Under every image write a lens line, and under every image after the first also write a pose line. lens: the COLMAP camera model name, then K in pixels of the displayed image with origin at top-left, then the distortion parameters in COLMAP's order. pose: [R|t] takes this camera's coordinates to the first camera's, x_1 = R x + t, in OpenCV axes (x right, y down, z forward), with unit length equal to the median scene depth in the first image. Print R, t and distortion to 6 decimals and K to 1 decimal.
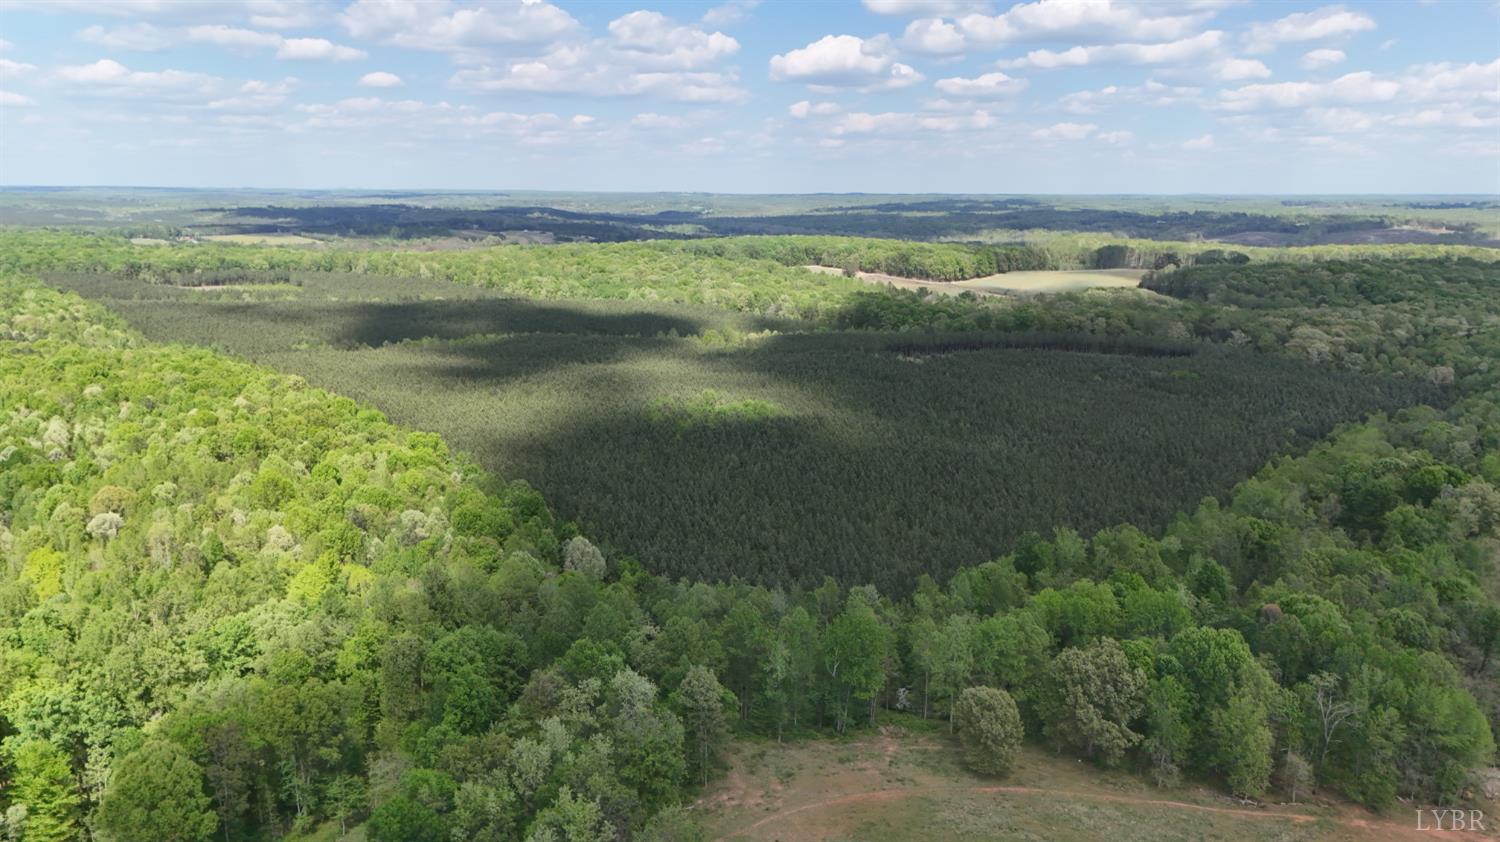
lens RADIAL K [[1104.3, 0, 750.0], [0, 1104.3, 421.0], [0, 0, 1]] dist [0.071526, -0.063226]
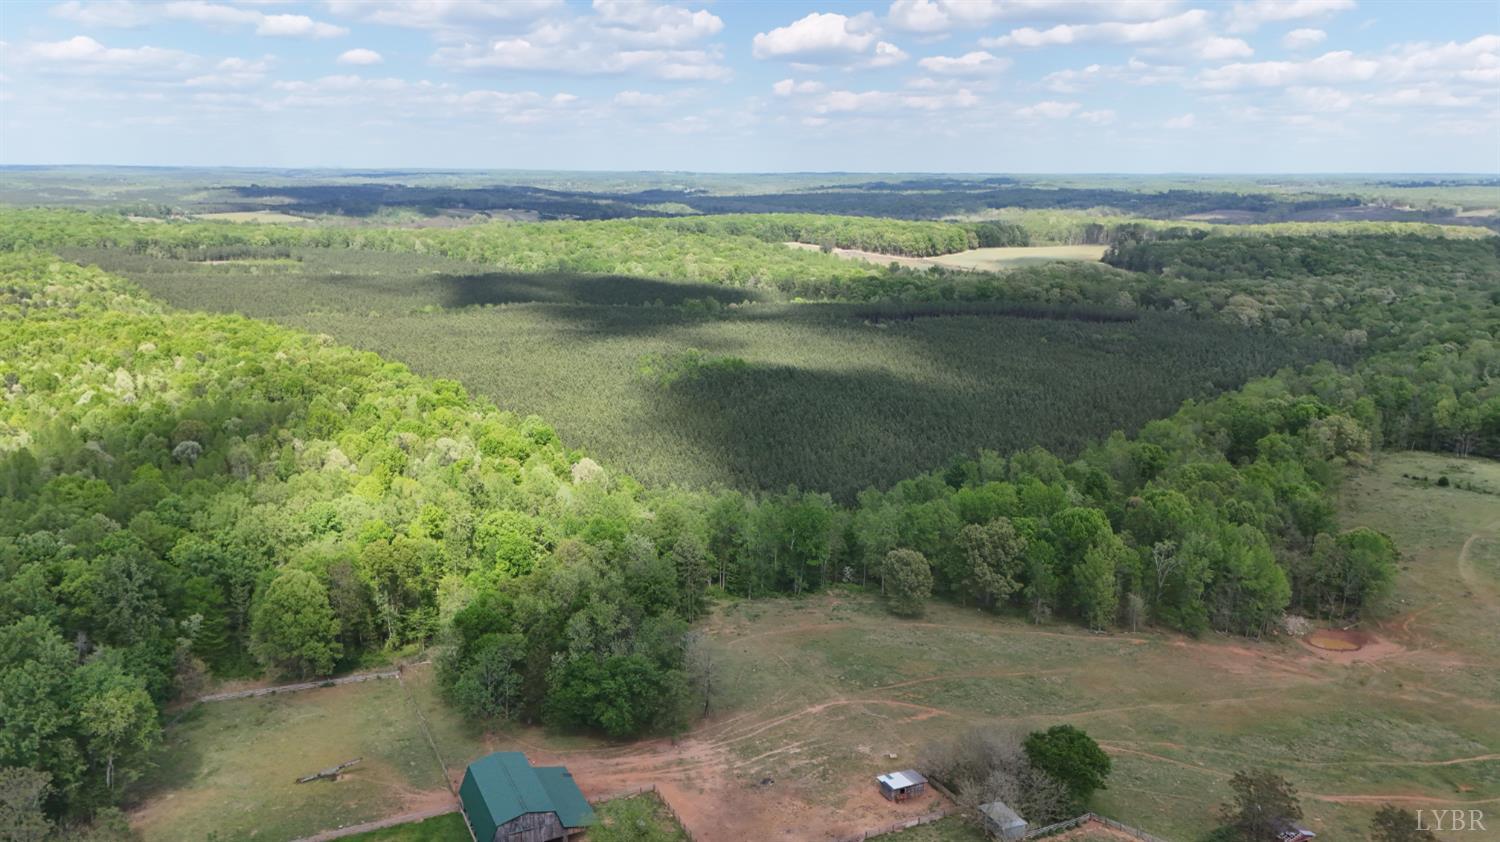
lens RADIAL K [[1097.9, 0, 748.9], [0, 1097.9, 429.7], [0, 0, 1]] dist [0.073415, -0.068507]
pose [[0.999891, -0.003387, 0.014395, 0.004100], [0.003004, 0.999643, 0.026540, 0.028847], [-0.014479, -0.026494, 0.999544, -0.136367]]
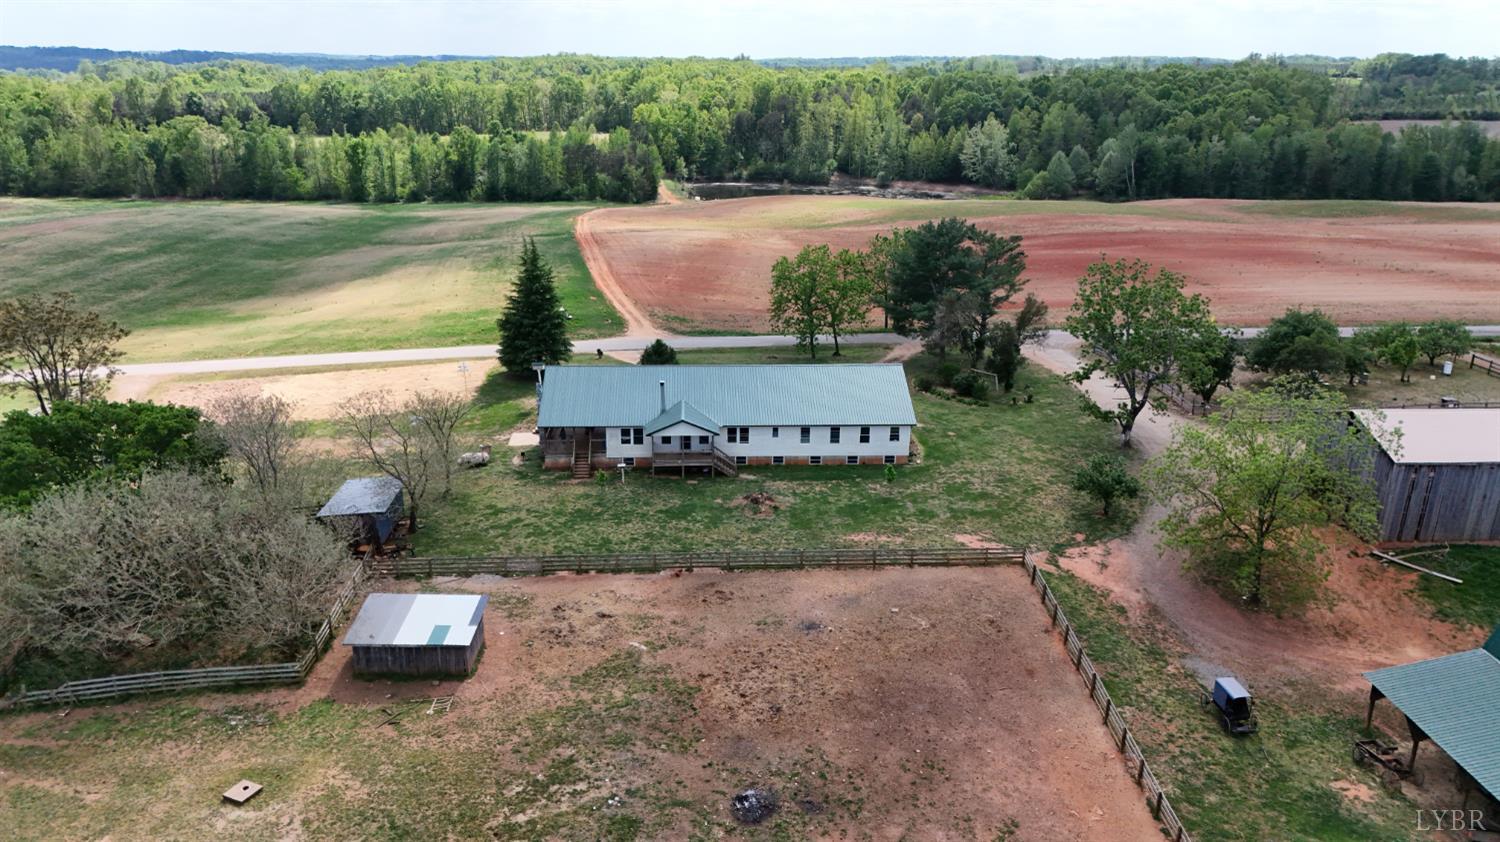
lens RADIAL K [[1097.9, 0, 748.9], [0, 1097.9, 429.7], [0, 0, 1]] dist [0.073415, -0.068507]
pose [[-0.923039, -0.135790, 0.359946, -0.018591], [0.064875, 0.867294, 0.493550, 0.081783], [-0.379198, 0.478917, -0.791737, 0.345220]]
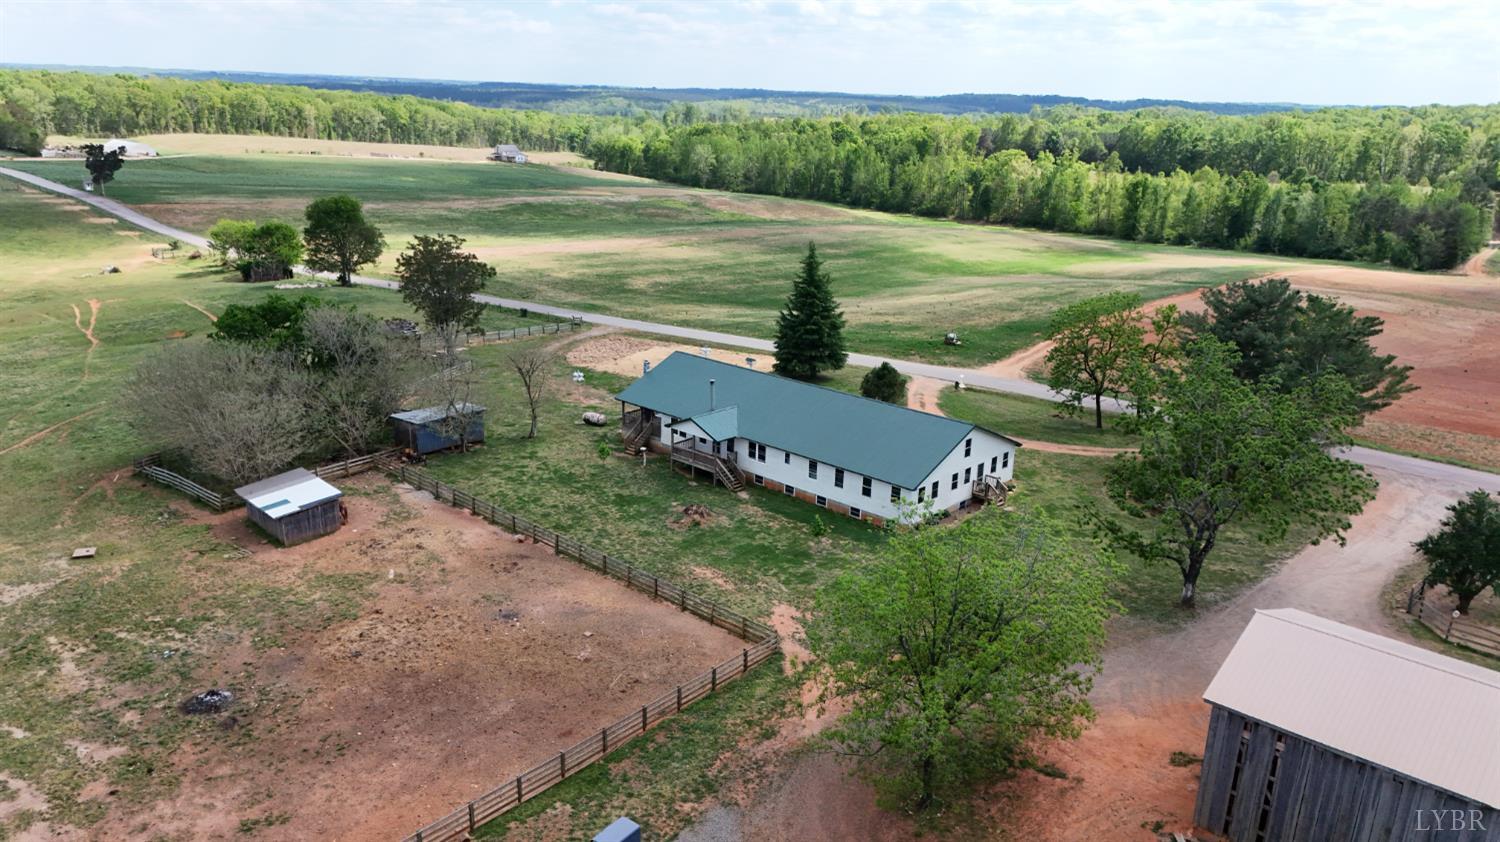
lens RADIAL K [[1104.3, 0, 750.0], [0, 1104.3, 421.0], [0, 0, 1]] dist [0.071526, -0.063226]
pose [[-0.373764, -0.282661, 0.883405, -0.107504], [0.158708, 0.918897, 0.361165, 0.107244], [-0.913845, 0.275194, -0.298590, 0.246903]]
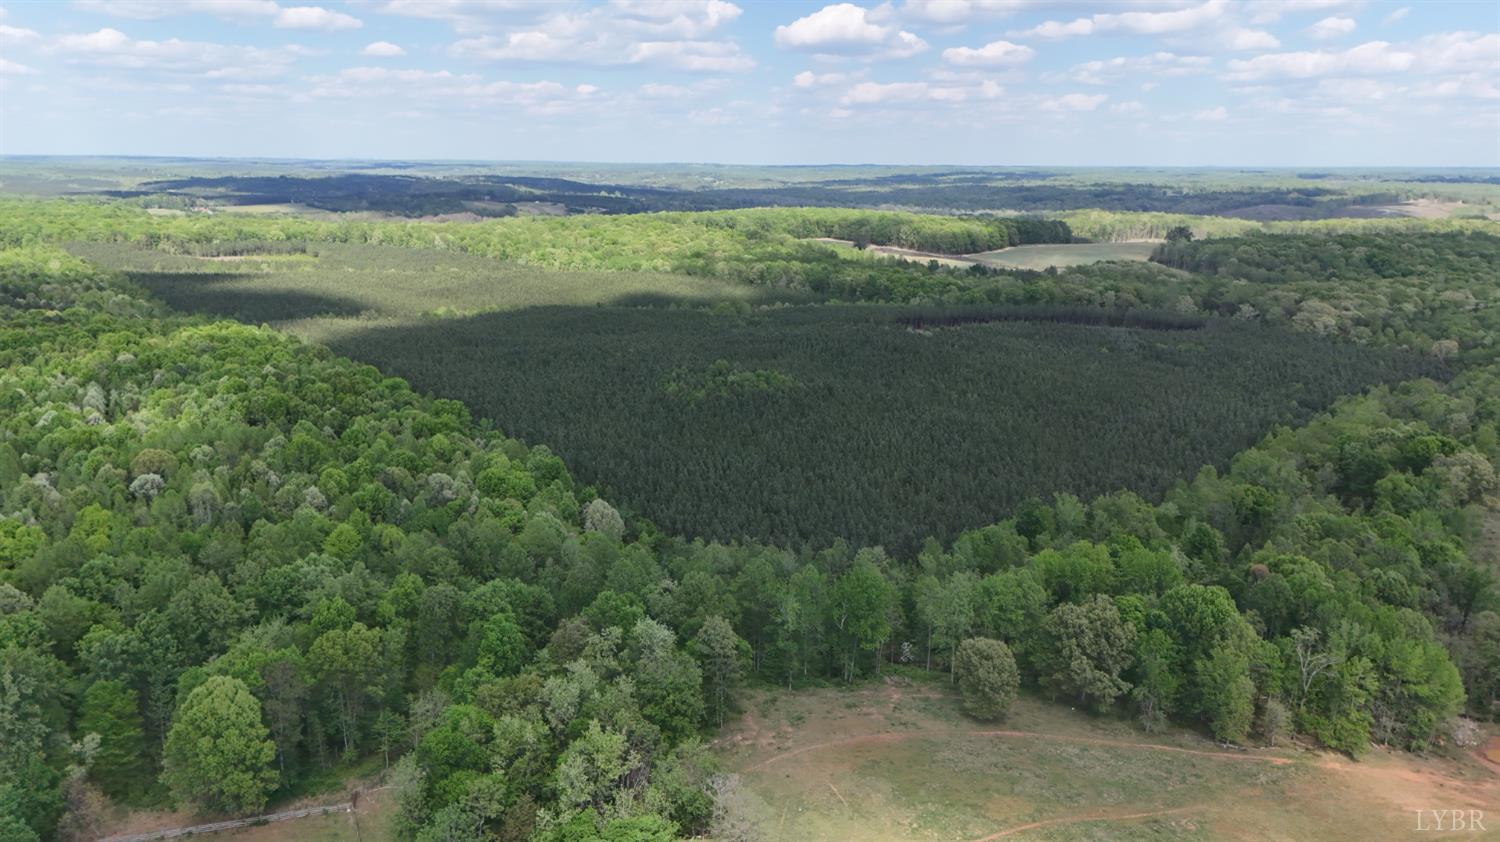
lens RADIAL K [[1104.3, 0, 750.0], [0, 1104.3, 421.0], [0, 0, 1]] dist [0.071526, -0.063226]
pose [[0.999947, 0.004582, -0.009167, -0.001724], [-0.004355, 0.999688, 0.024614, 0.002925], [0.009277, -0.024572, 0.999655, -0.027755]]
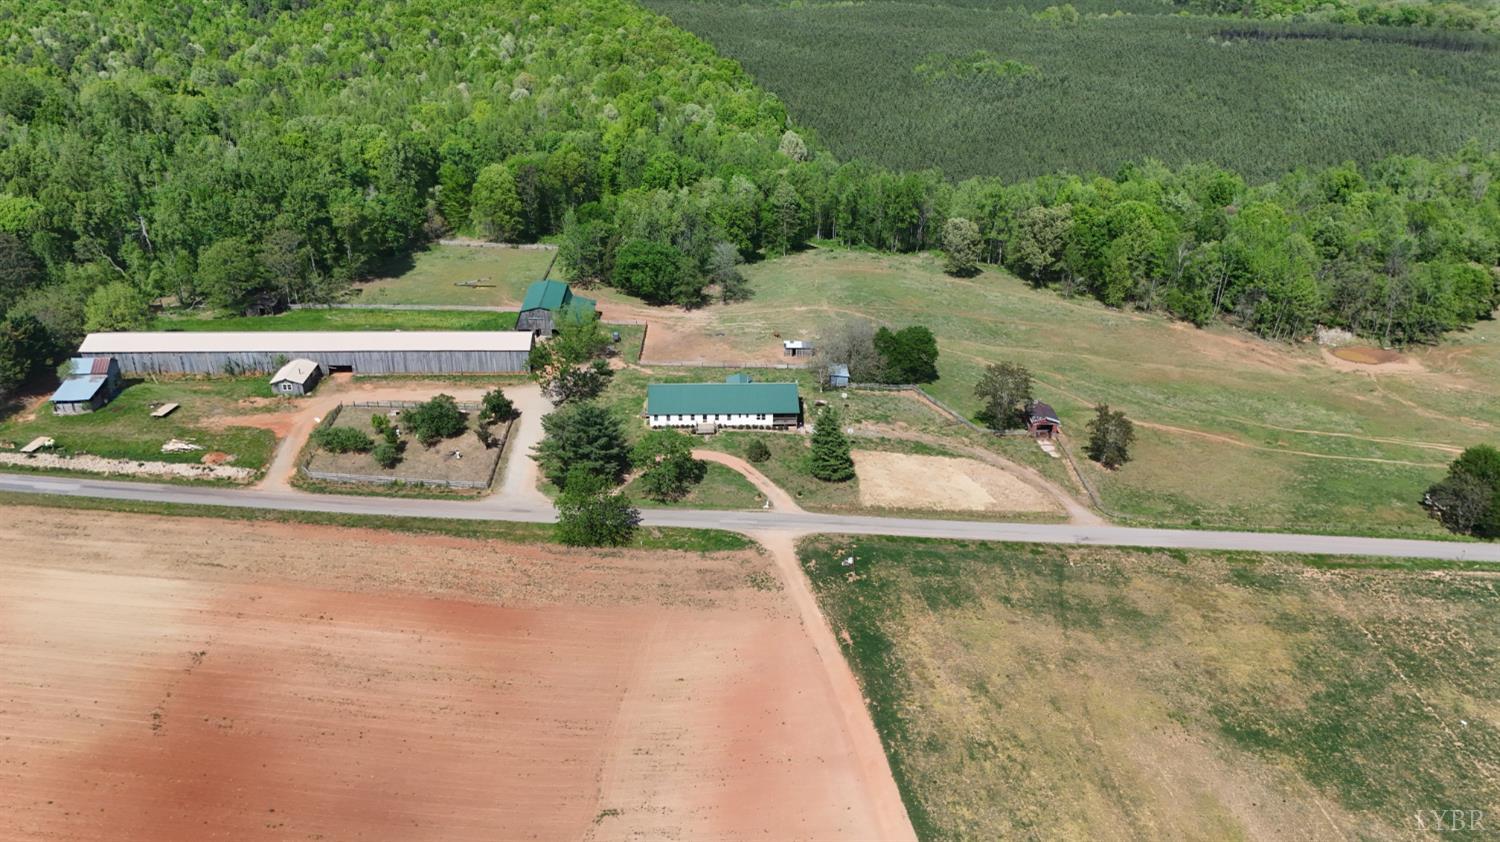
lens RADIAL K [[1097.9, 0, 748.9], [0, 1097.9, 429.7], [0, 0, 1]] dist [0.073415, -0.068507]
pose [[0.918984, 0.186530, -0.347384, 0.245198], [-0.087825, 0.955725, 0.280848, 0.053348], [0.384390, -0.227586, 0.894678, -0.261182]]
